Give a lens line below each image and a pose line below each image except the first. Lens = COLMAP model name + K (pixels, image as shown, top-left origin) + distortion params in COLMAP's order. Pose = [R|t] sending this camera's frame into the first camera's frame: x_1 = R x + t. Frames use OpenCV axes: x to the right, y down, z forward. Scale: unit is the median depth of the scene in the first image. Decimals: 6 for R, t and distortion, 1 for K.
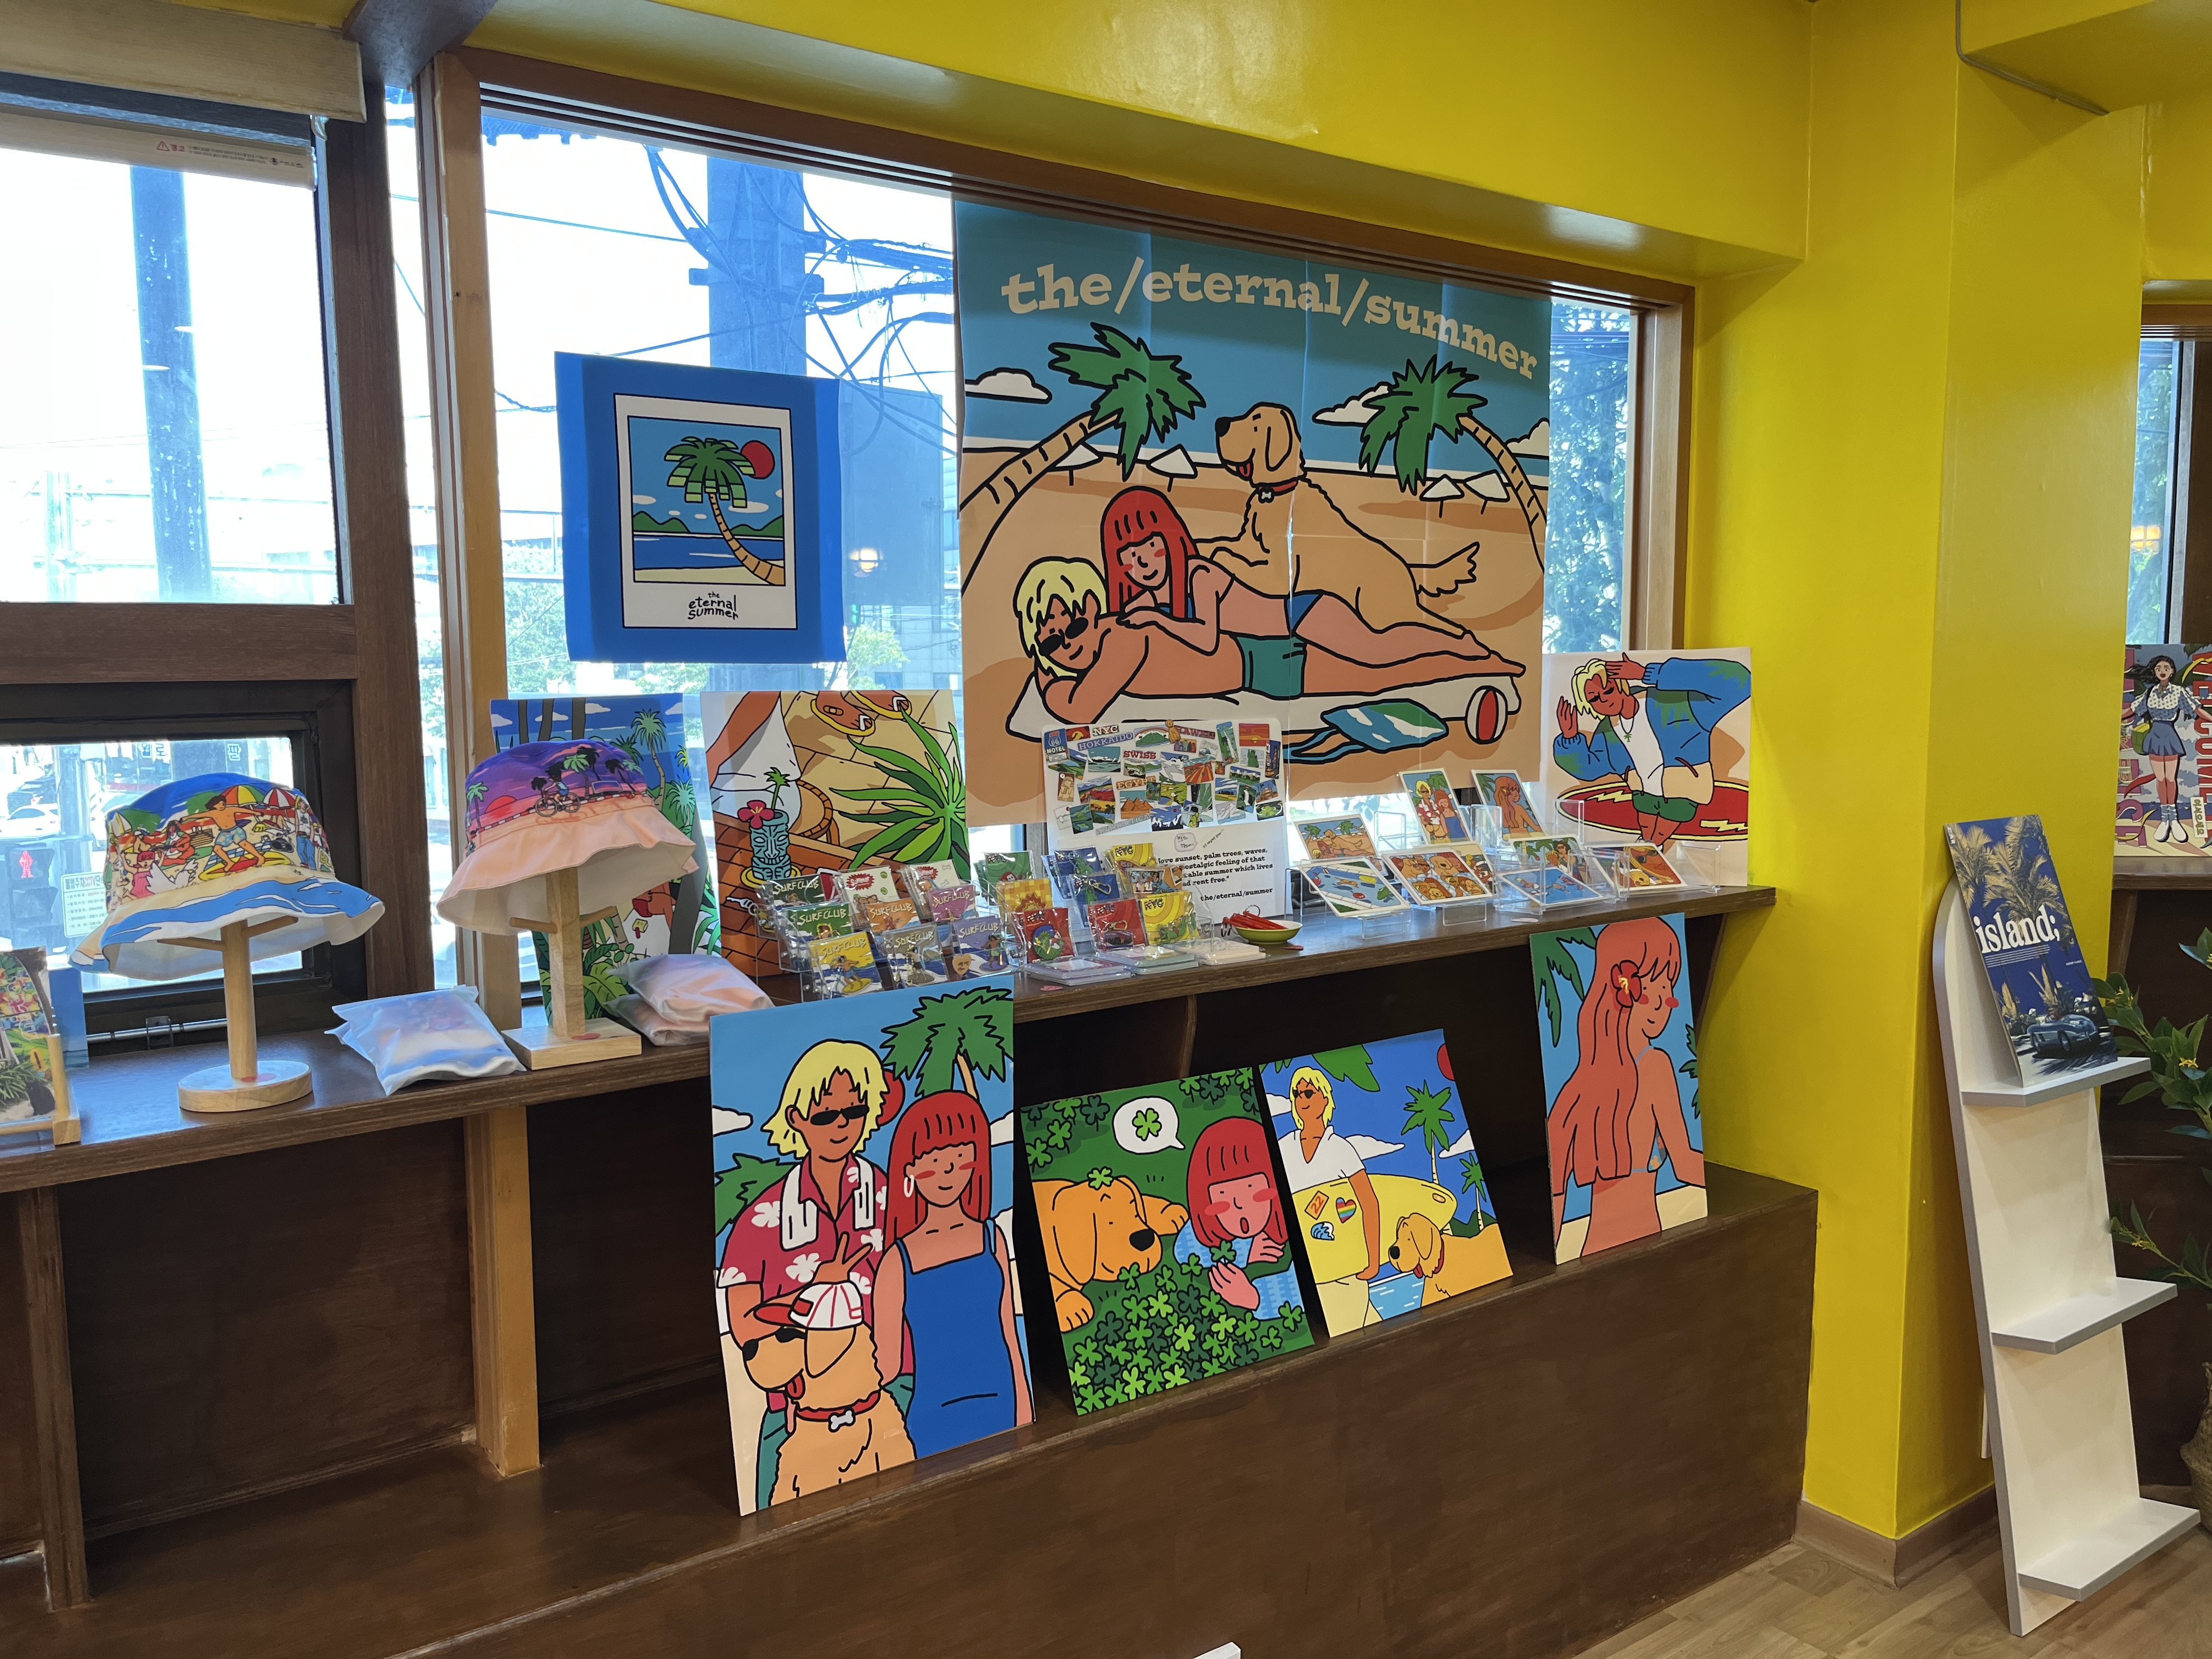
lens RADIAL K [[1698.2, 0, 1105.3], [0, 1698.2, 832.5], [0, 0, 1]] dist [0.048851, 0.001964]
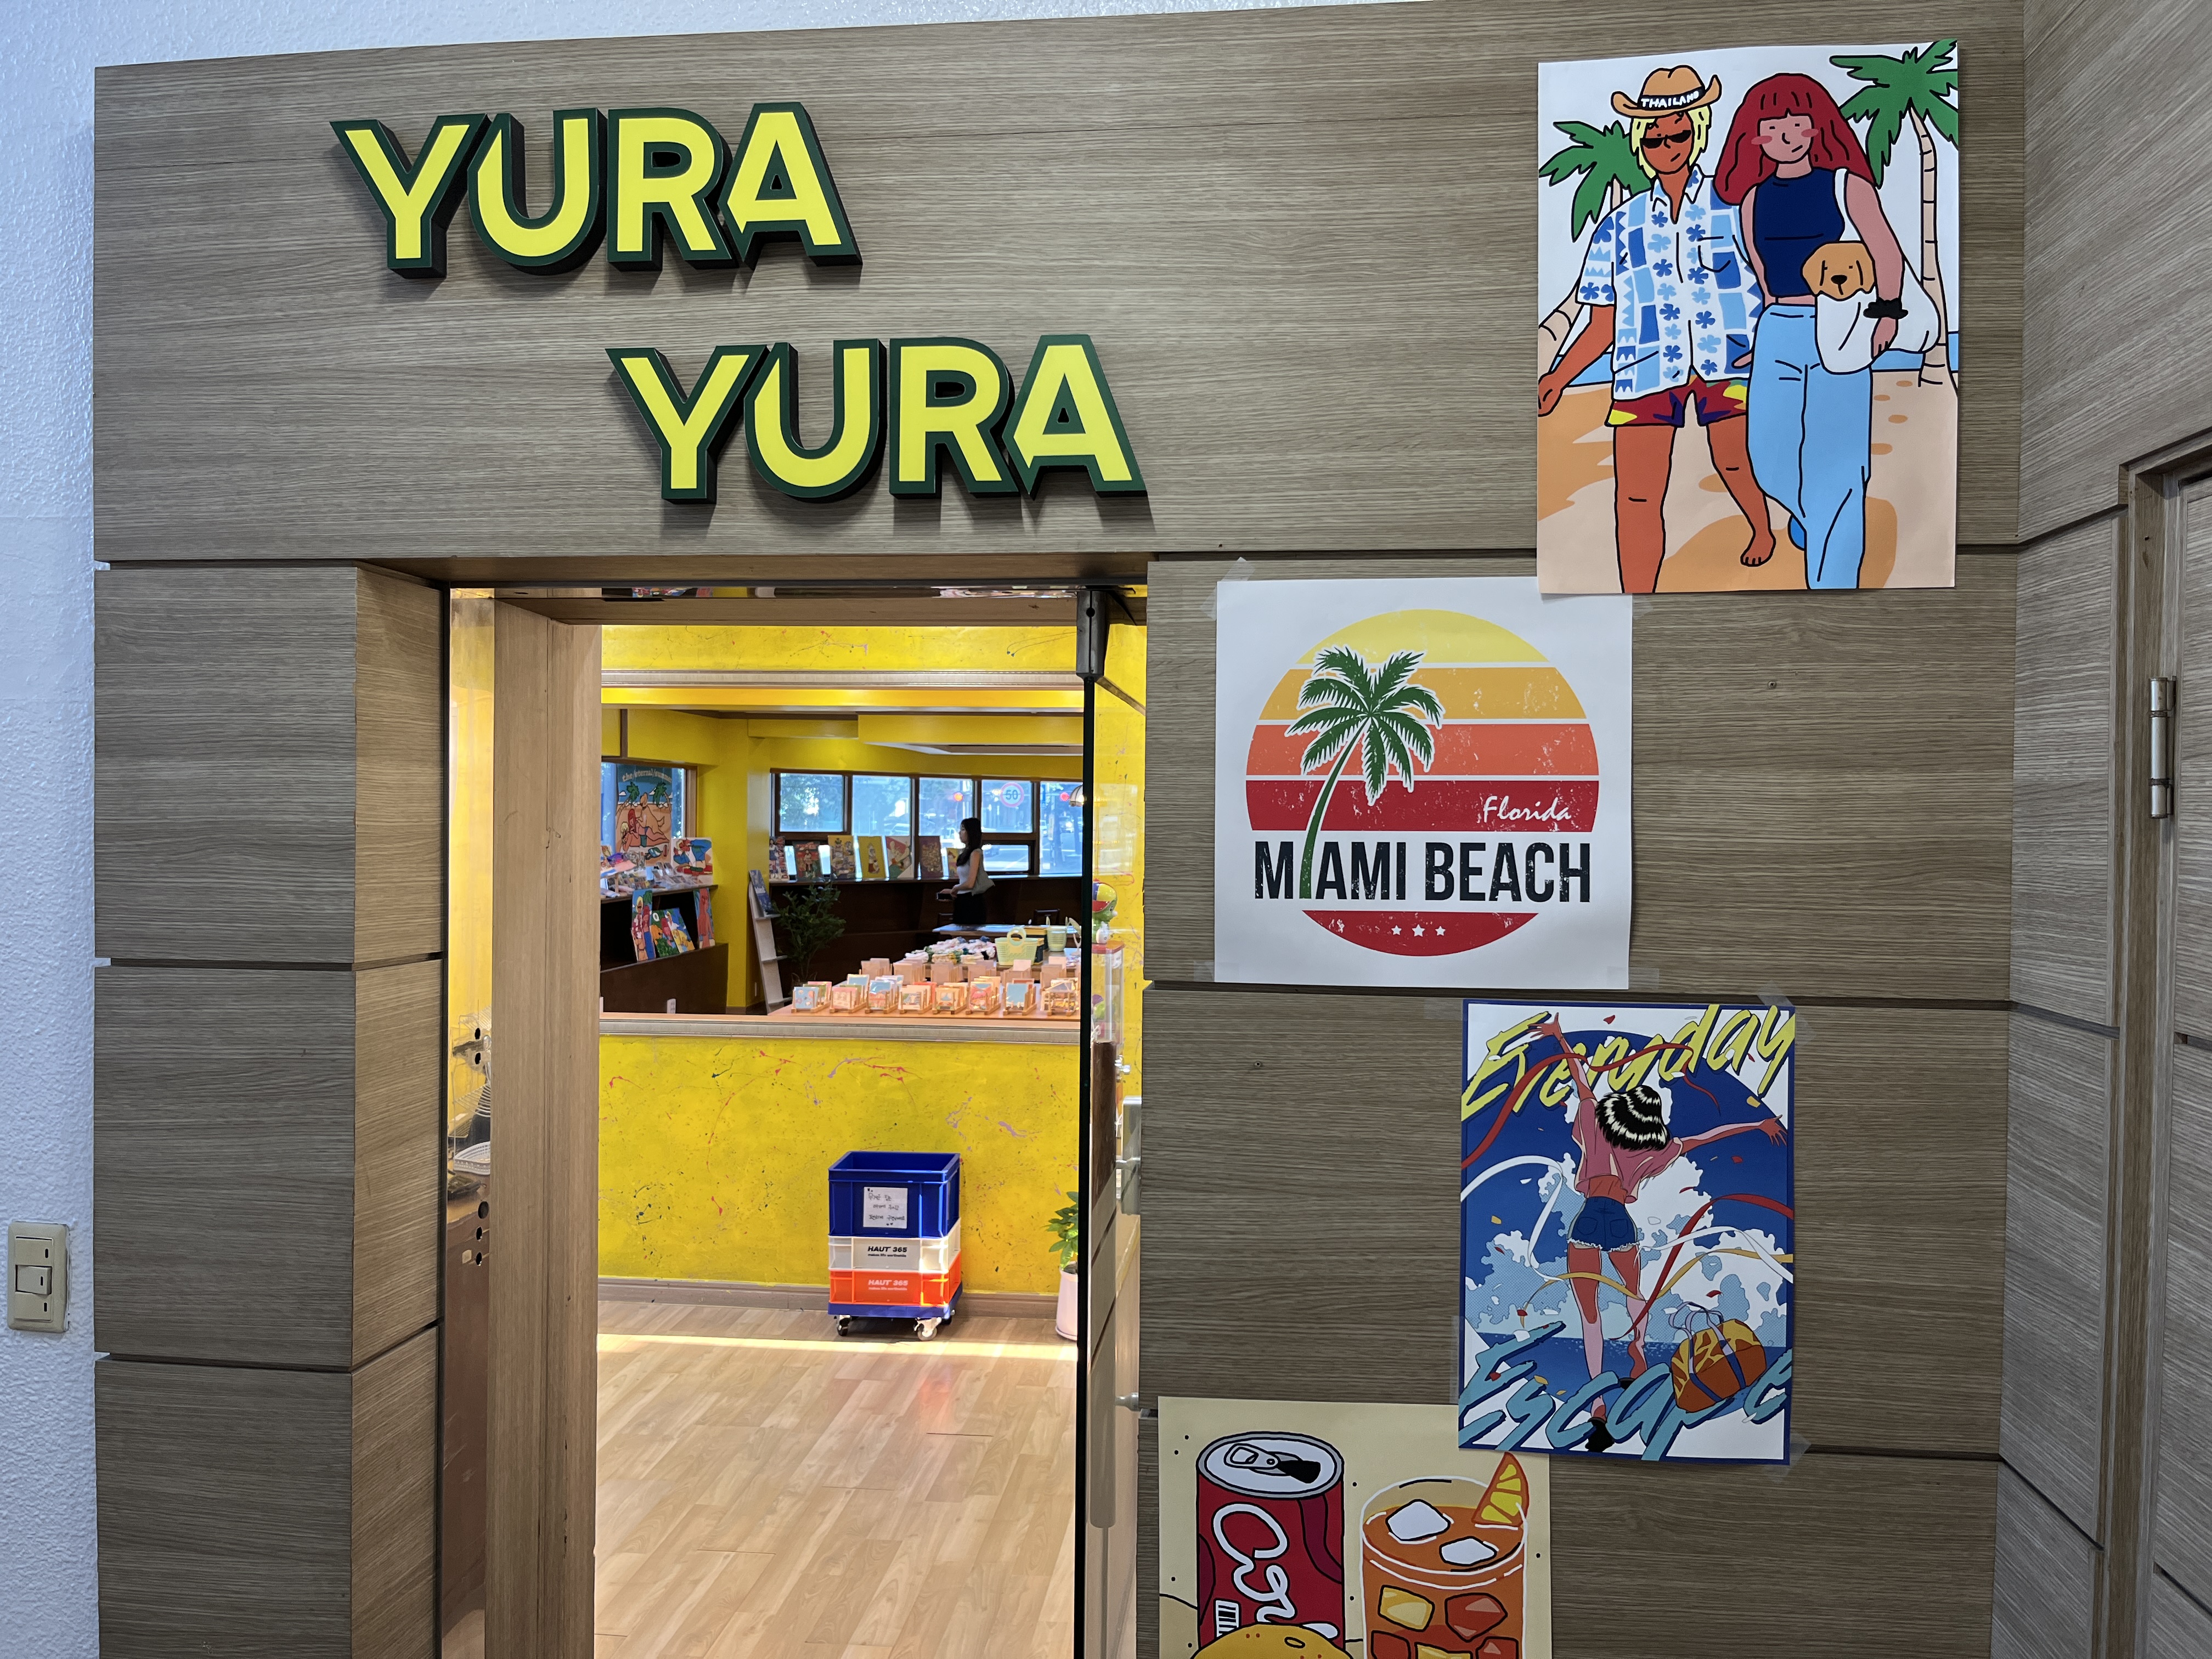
lens RADIAL K [[1698.2, 0, 1106.8], [0, 1698.2, 829.4], [0, 0, 1]] dist [0.048851, 0.001964]
pose [[0.666006, 0.008831, 0.745894, -2.686303], [0.056335, 0.996479, -0.062098, 0.255422], [-0.743816, 0.083377, 0.663164, -3.321063]]
